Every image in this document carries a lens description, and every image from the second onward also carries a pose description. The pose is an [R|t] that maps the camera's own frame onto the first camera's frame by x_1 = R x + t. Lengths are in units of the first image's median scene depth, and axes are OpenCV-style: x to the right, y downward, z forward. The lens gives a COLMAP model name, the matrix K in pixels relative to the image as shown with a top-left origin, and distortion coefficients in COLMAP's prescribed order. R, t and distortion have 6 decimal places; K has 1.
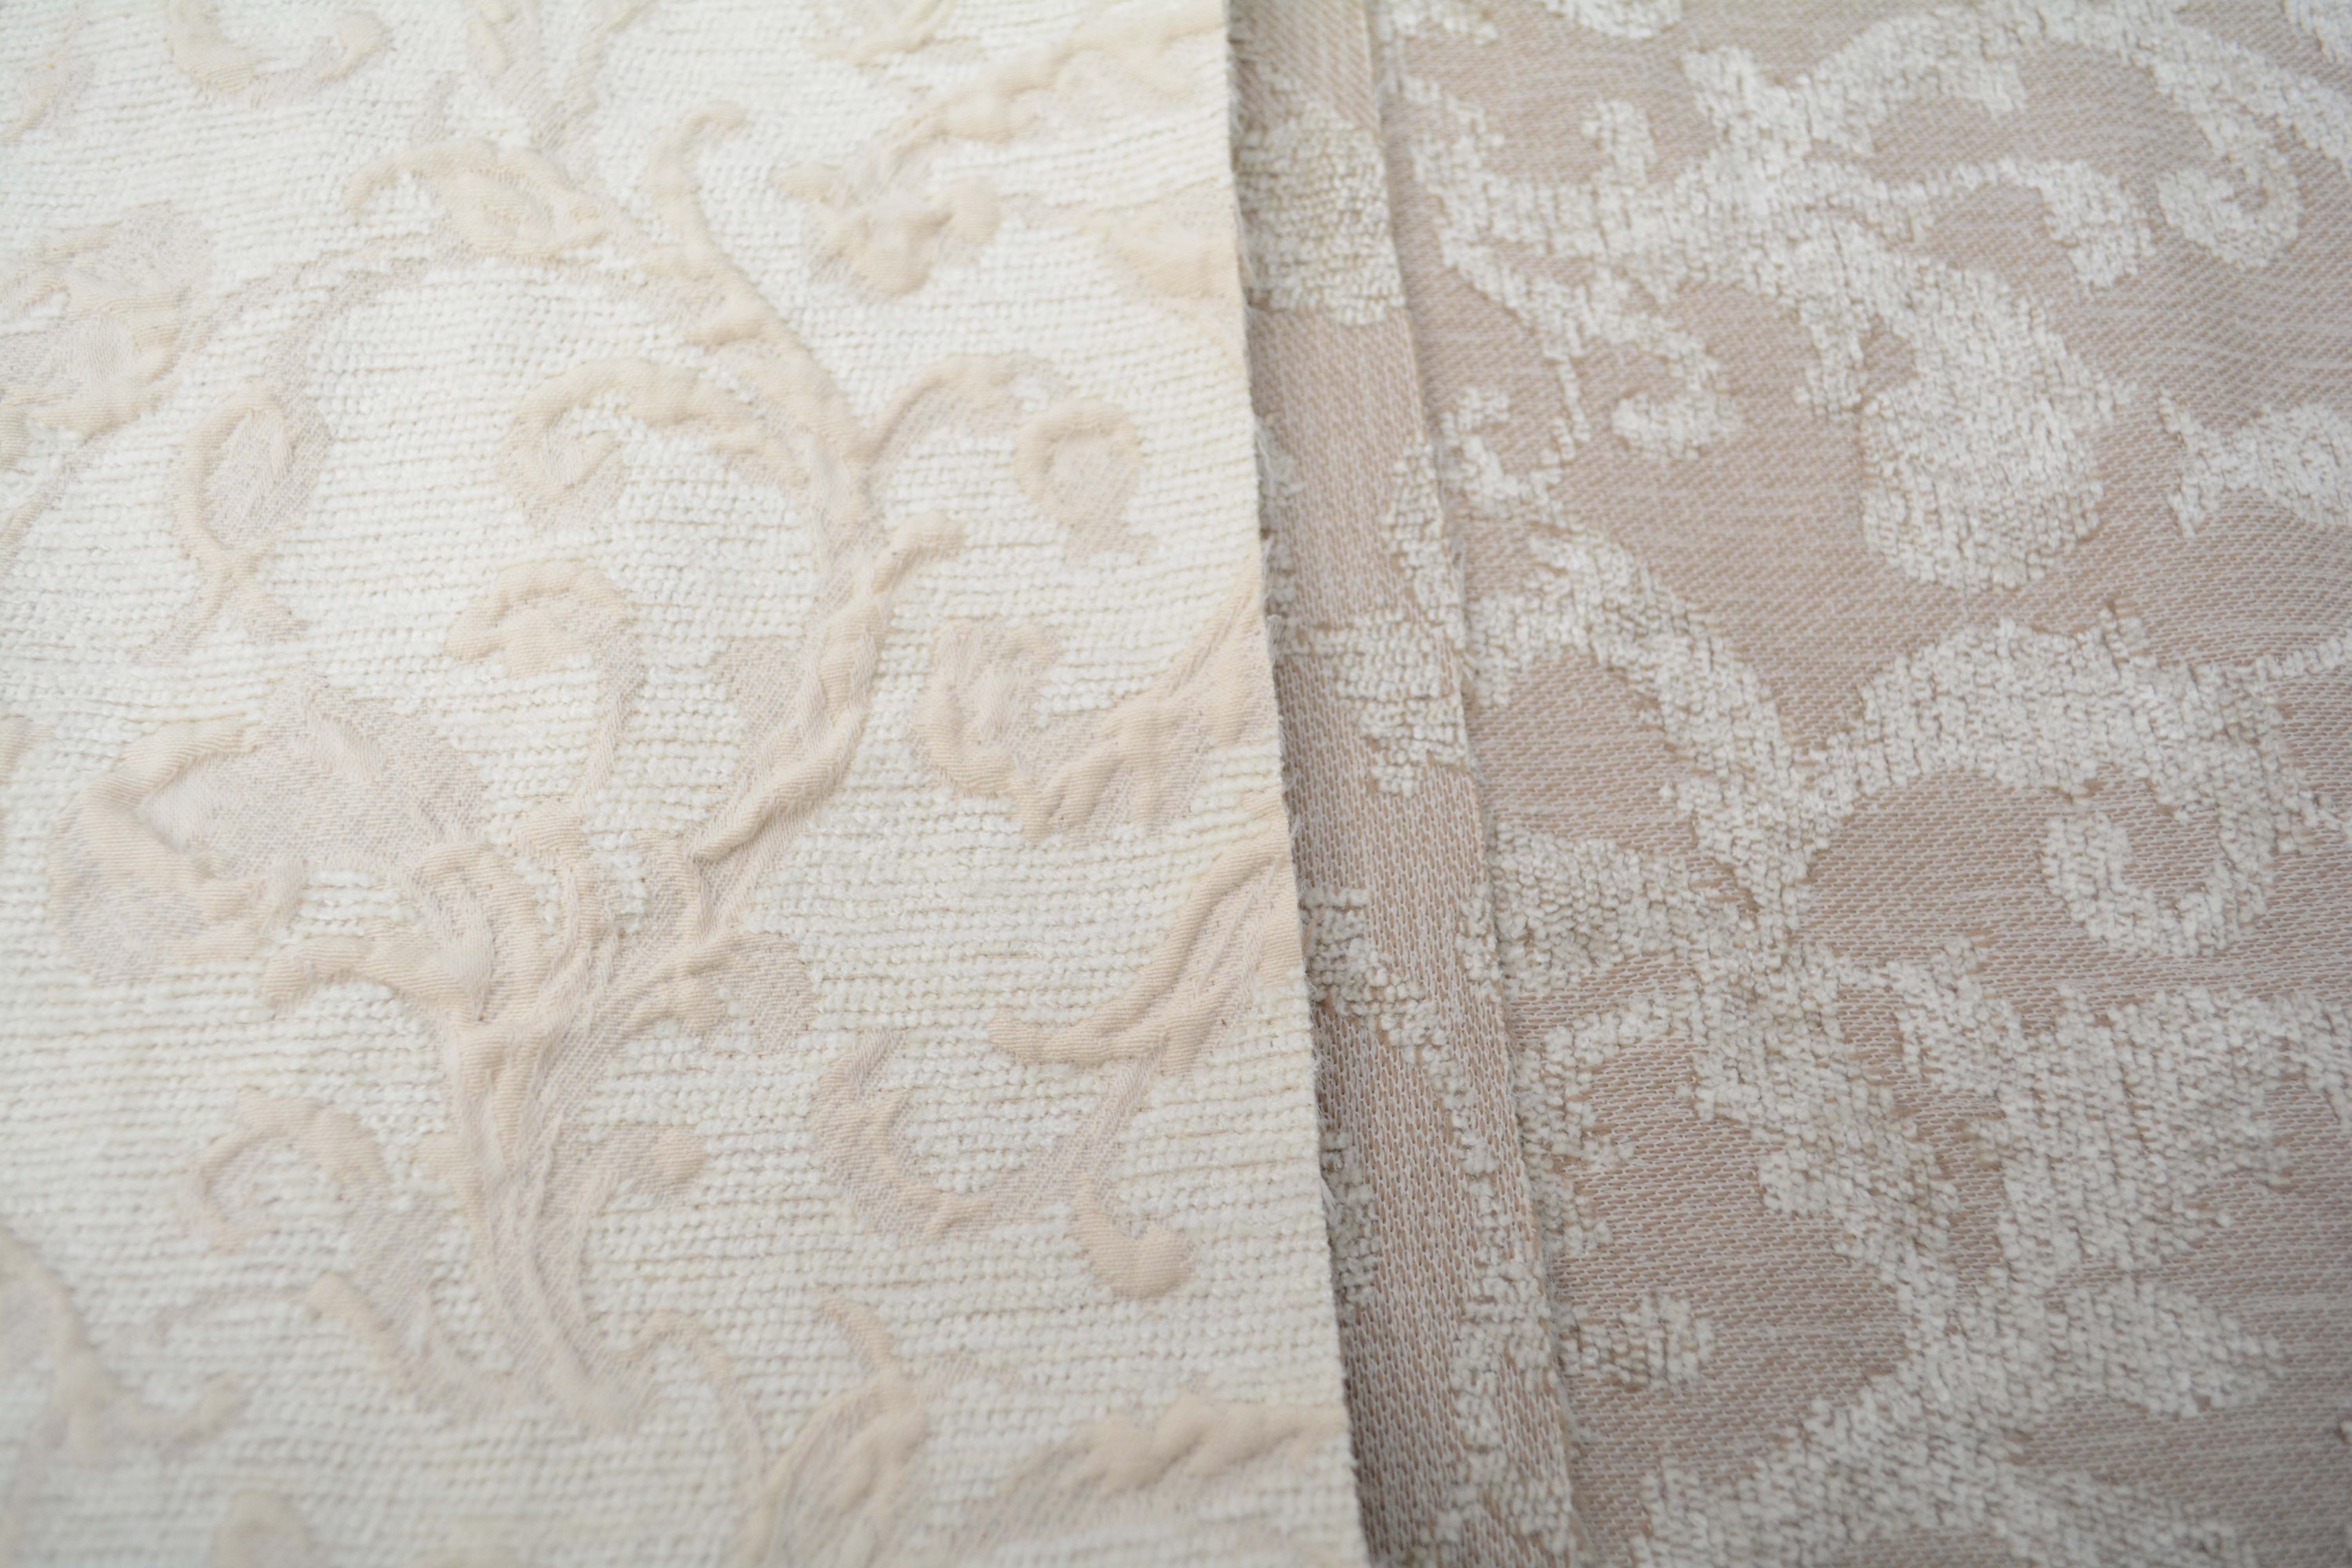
lens RADIAL K [[1951.9, 0, 1176.0], [0, 1951.9, 784.0], [0, 0, 1]] dist [-0.078373, 0.009368]
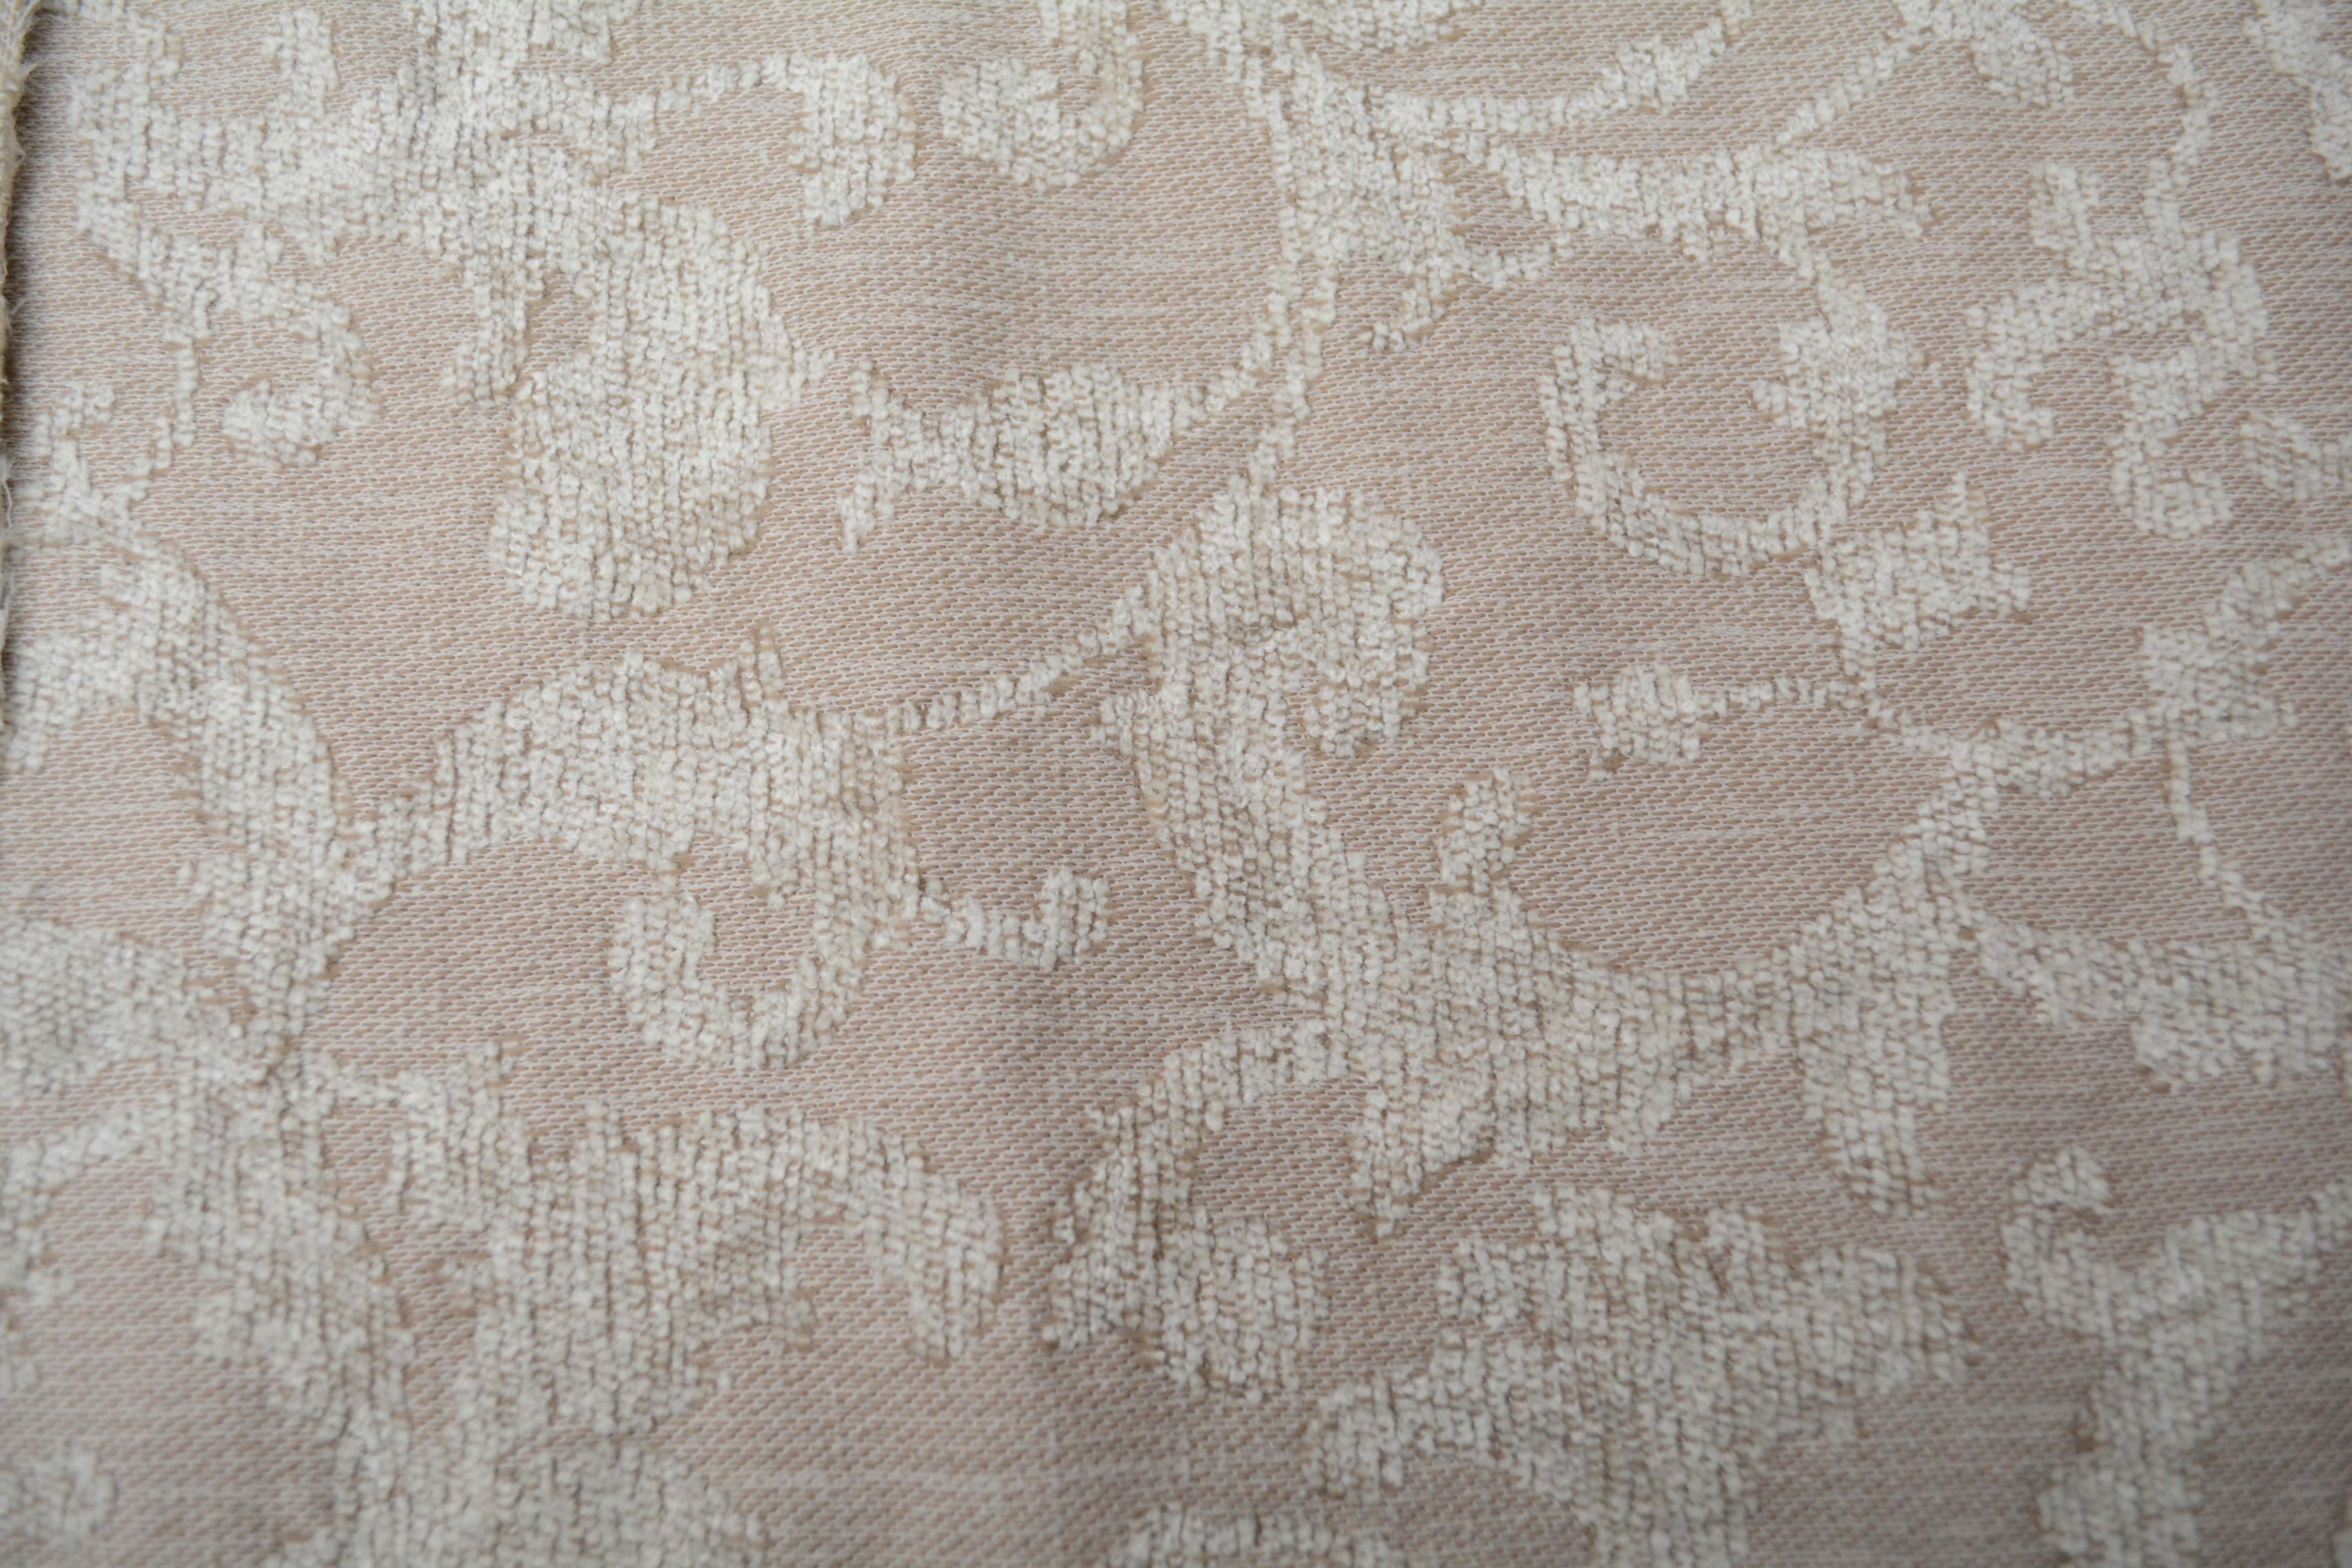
lens RADIAL K [[1951.9, 0, 1176.0], [0, 1951.9, 784.0], [0, 0, 1]] dist [-0.078373, 0.009368]
pose [[0.999472, -0.003288, -0.032312, 0.749563], [0.008400, 0.987185, 0.159362, -0.174812], [0.031374, -0.159549, 0.986691, 0.159989]]
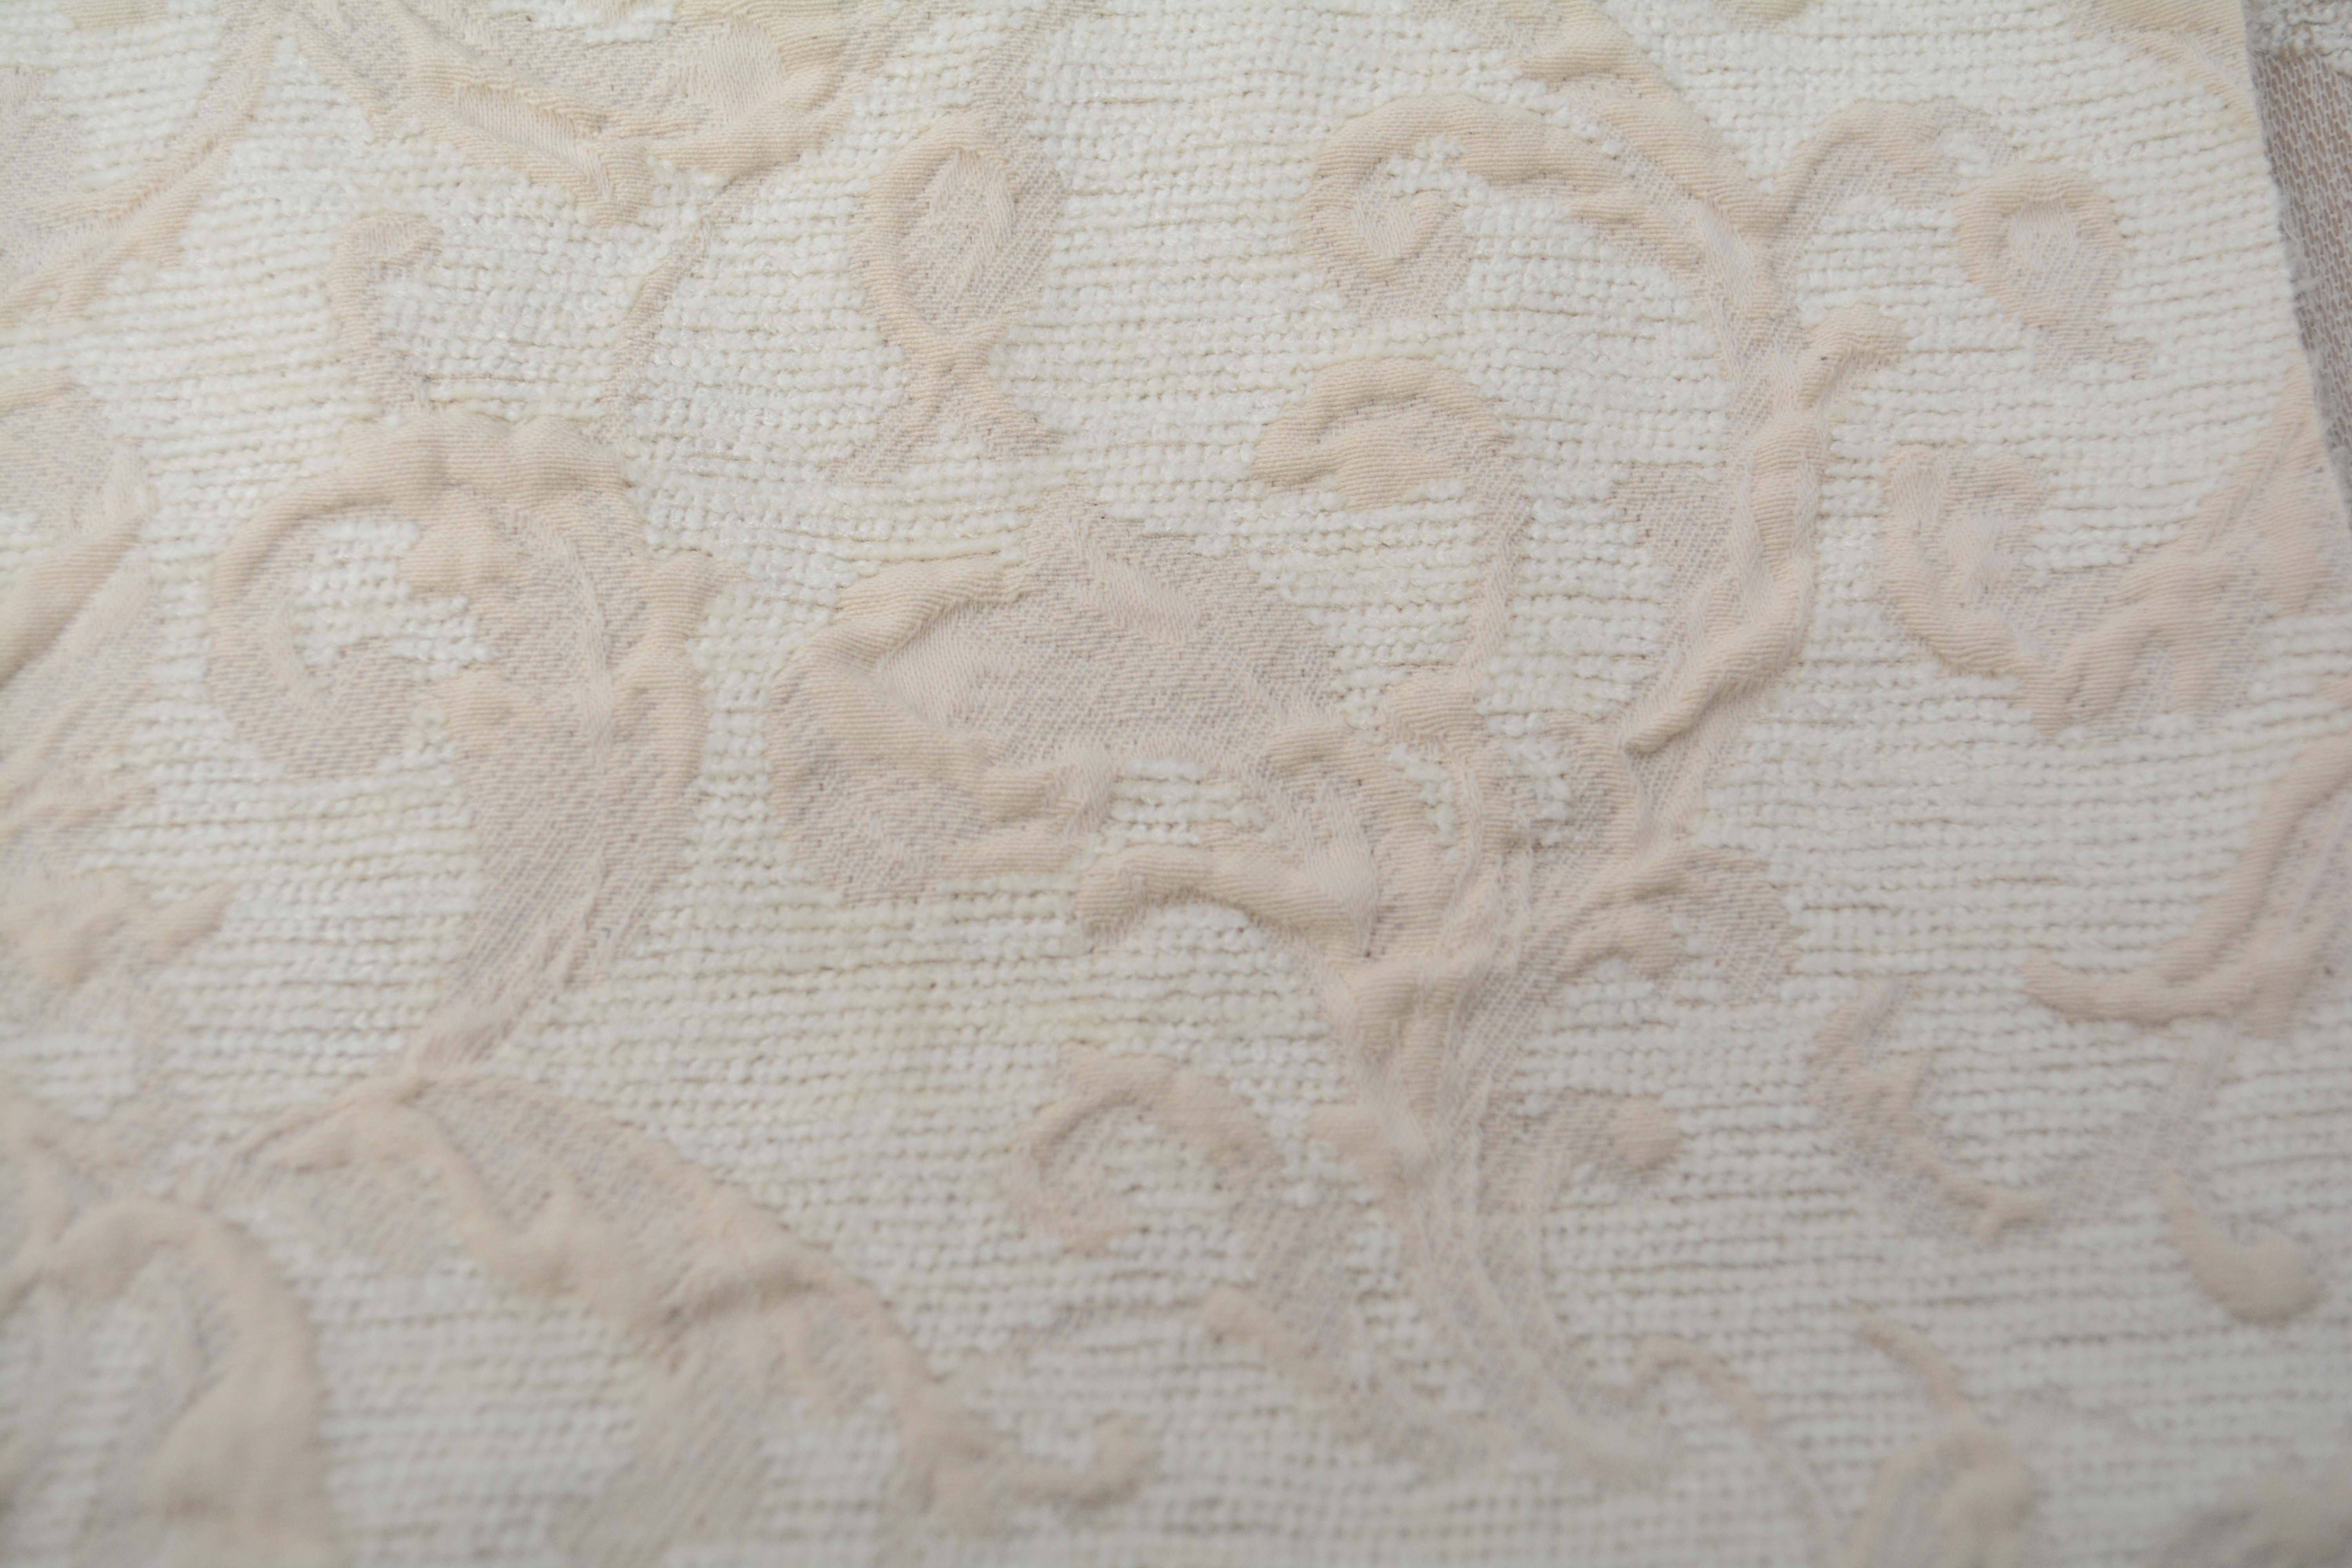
lens RADIAL K [[2495.5, 0, 1176.0], [0, 2495.5, 784.0], [0, 0, 1]] dist [-0.057133, 0.002200]
pose [[0.999663, 0.015680, -0.020693, -0.387280], [-0.014982, 0.999328, 0.033459, 0.020970], [0.021203, -0.033138, 0.999226, 0.013584]]
